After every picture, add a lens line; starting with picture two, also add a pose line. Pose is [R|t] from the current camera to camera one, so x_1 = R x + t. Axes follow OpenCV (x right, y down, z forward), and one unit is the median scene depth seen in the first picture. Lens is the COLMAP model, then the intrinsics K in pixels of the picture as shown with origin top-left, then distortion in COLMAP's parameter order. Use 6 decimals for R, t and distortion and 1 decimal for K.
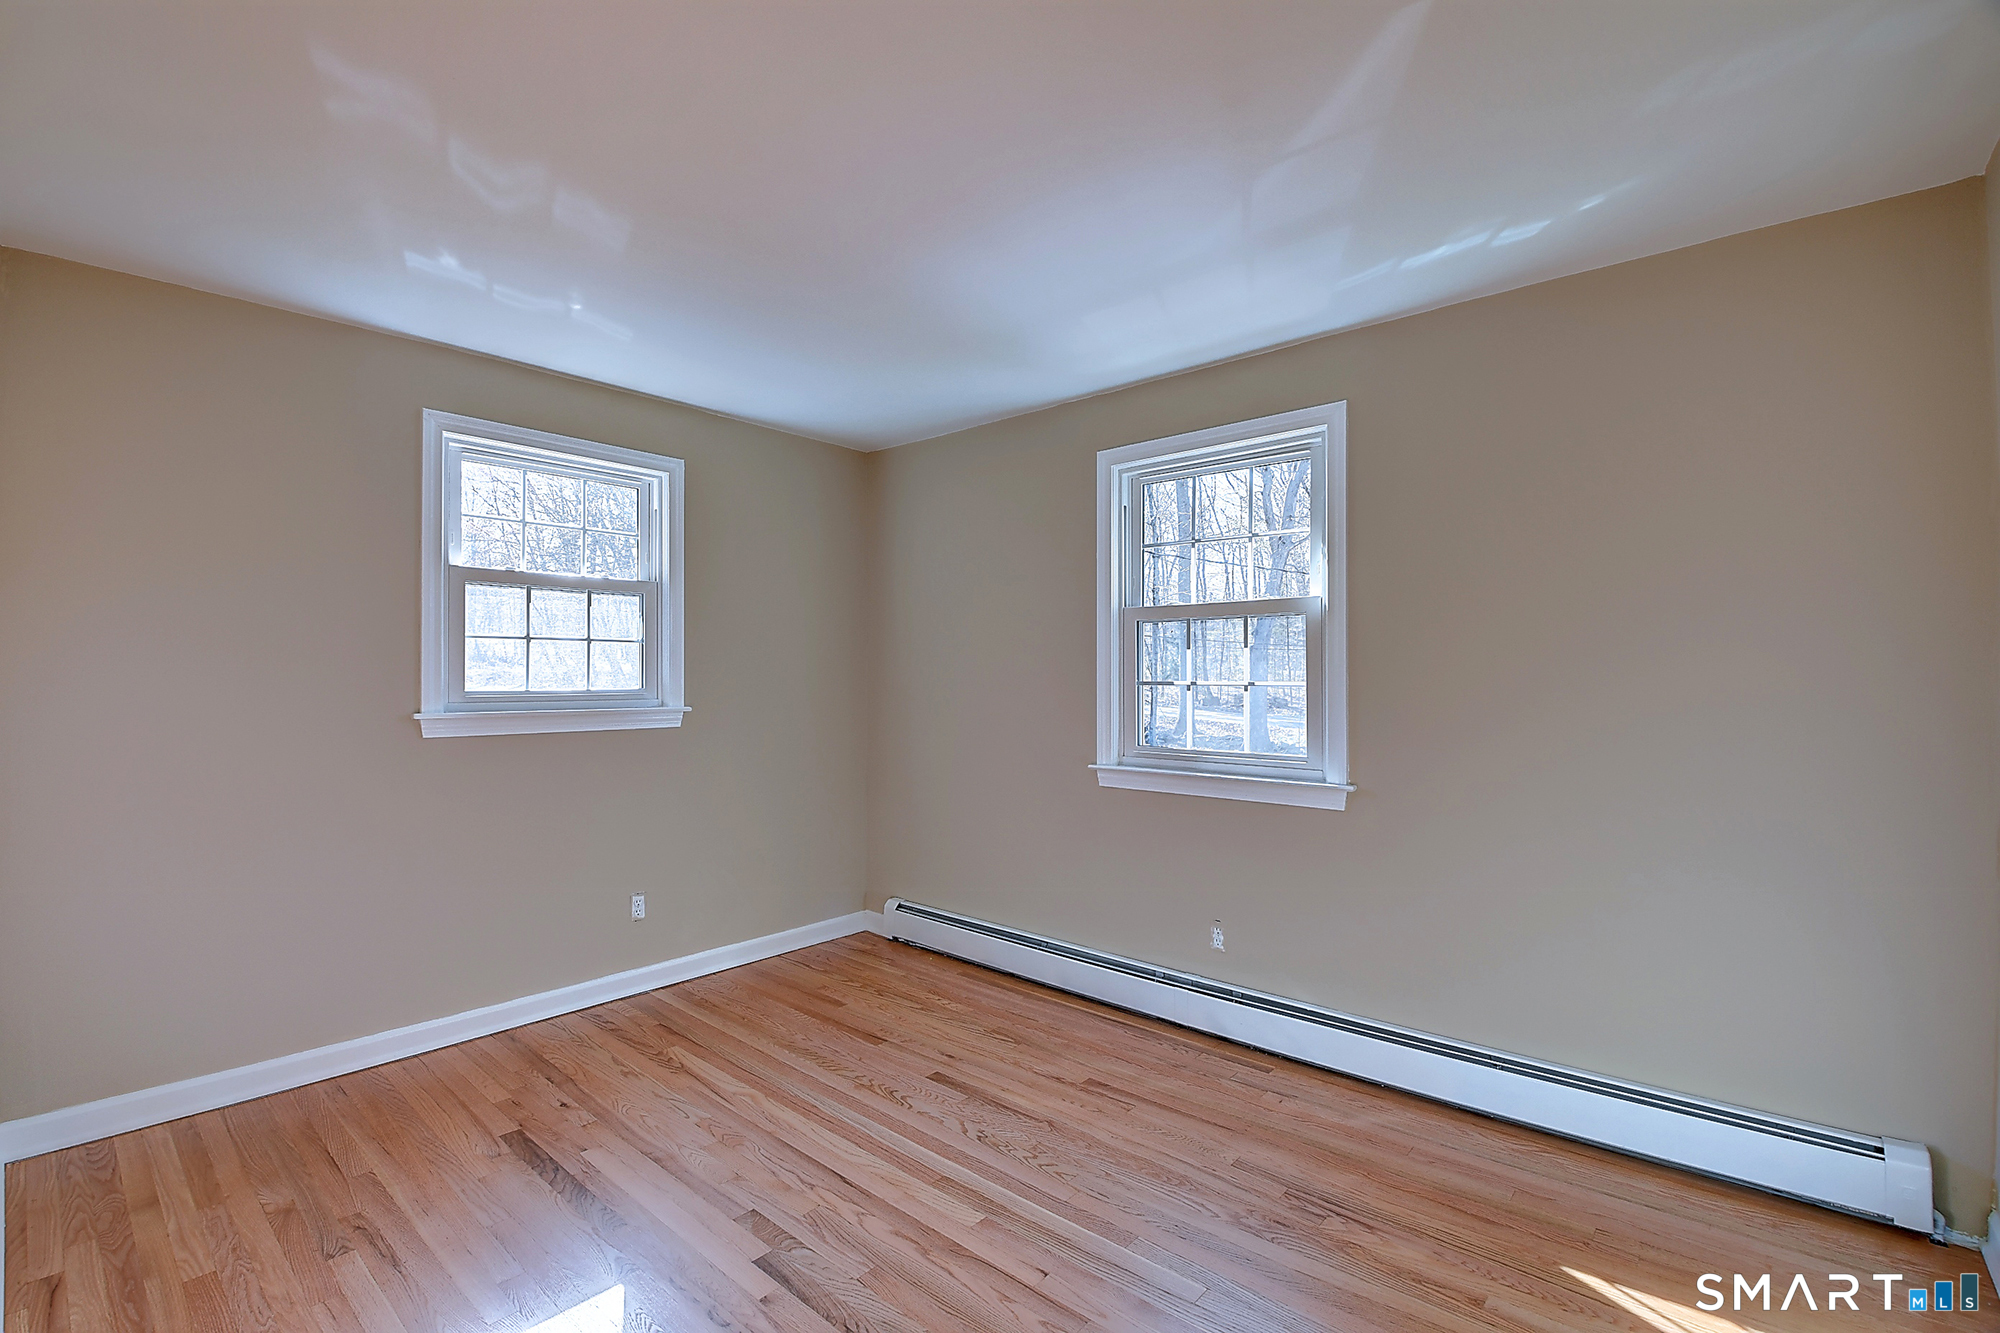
lens RADIAL K [[888.1, 0, 990.1], [0, 888.1, 669.9], [0, 0, 1]] dist [0.001200, -0.010581]
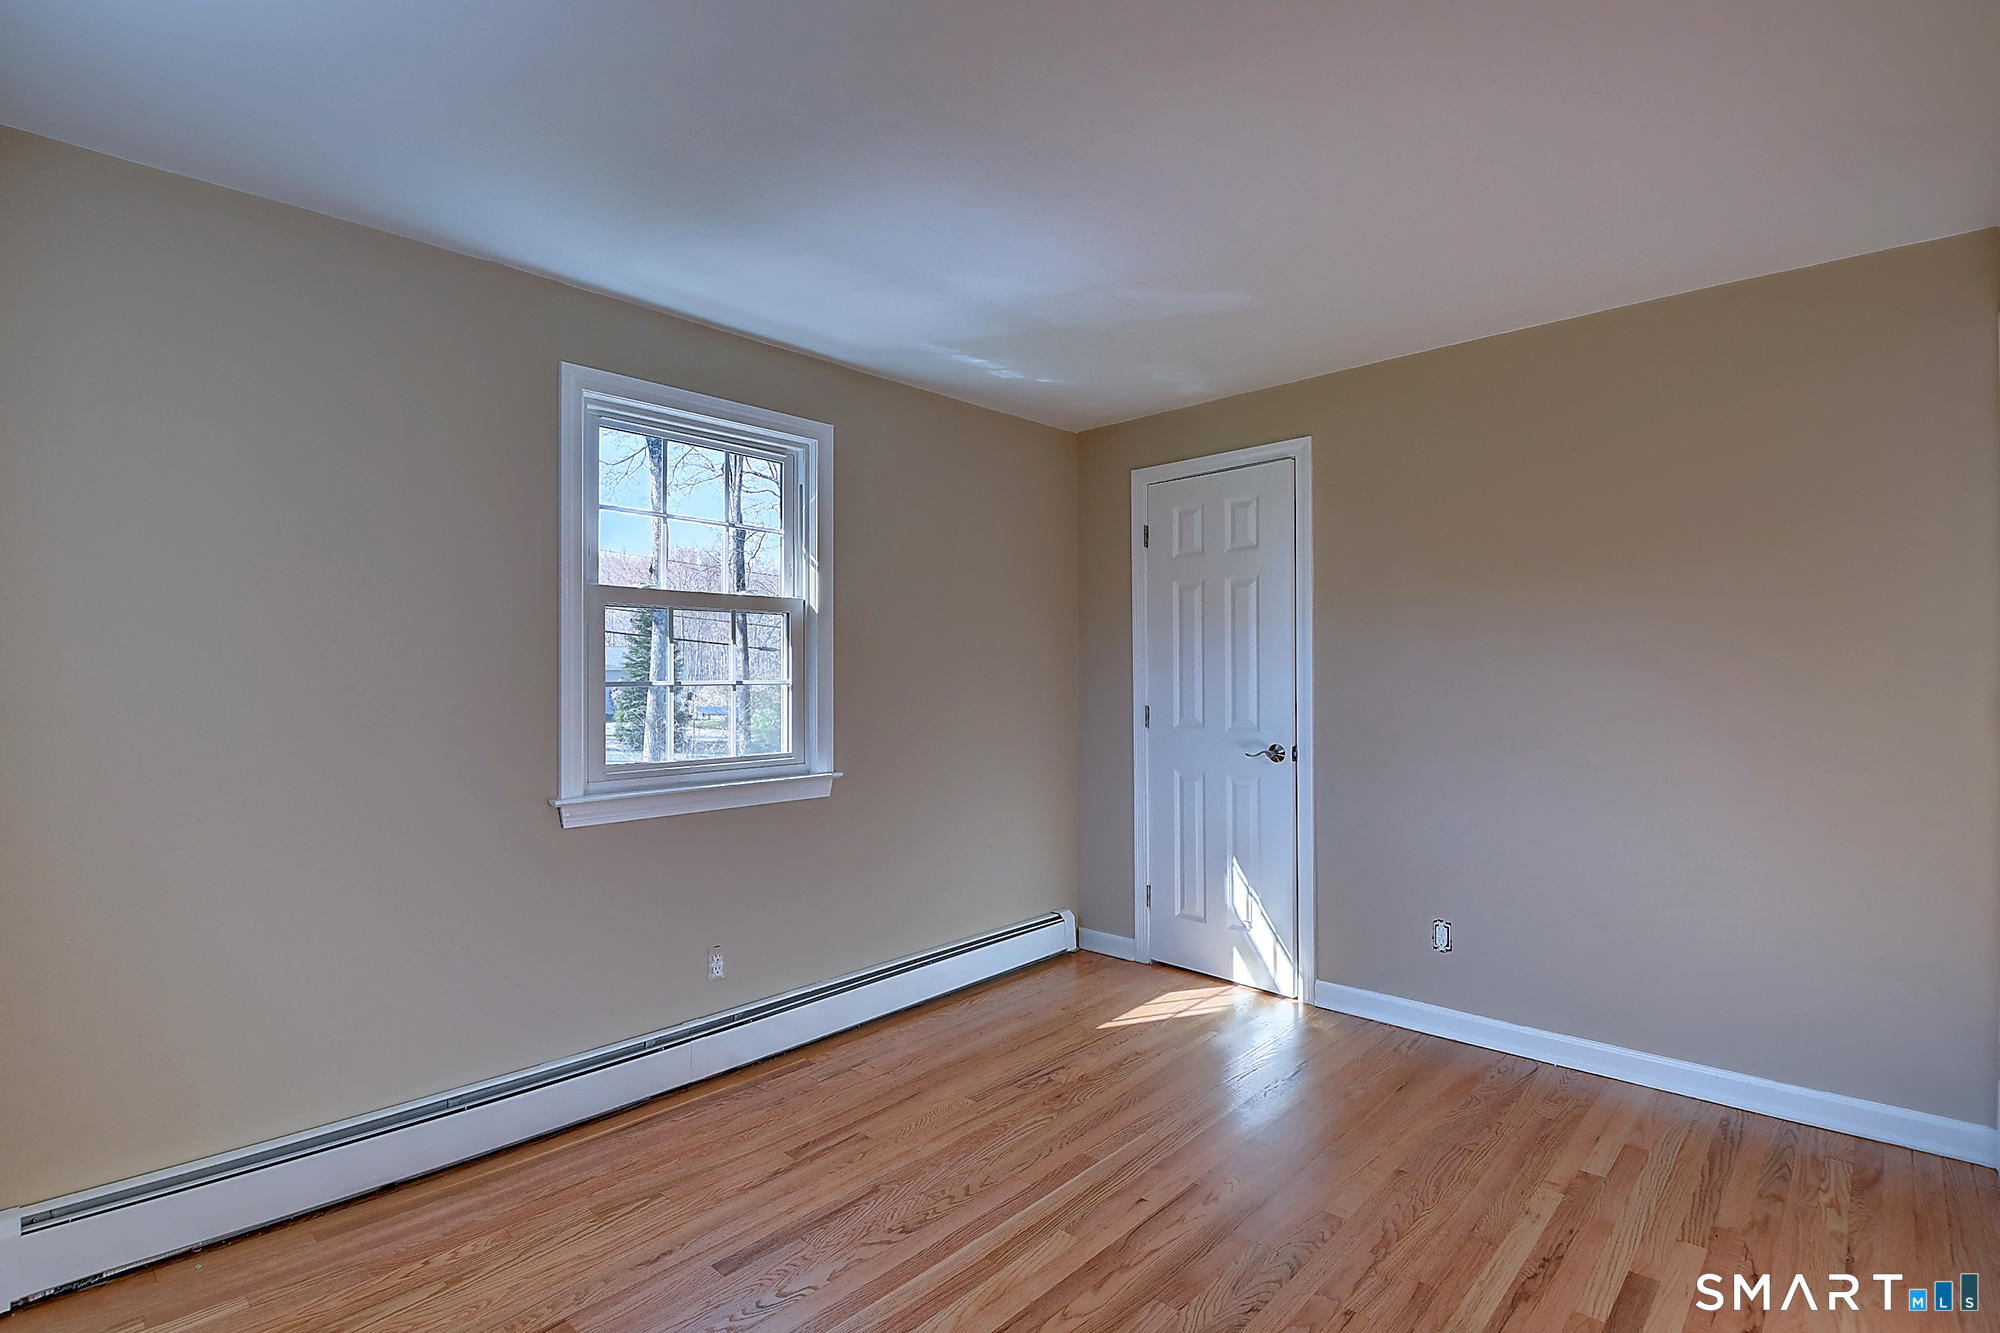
lens RADIAL K [[936.6, 0, 990.9], [0, 936.6, 669.8], [0, 0, 1]] dist [0.001534, -0.000595]
pose [[0.034801, 0.004493, 0.999384, -0.750827], [-0.001306, 0.999989, -0.004451, 0.006309], [-0.999393, -0.001151, 0.034806, 0.756122]]
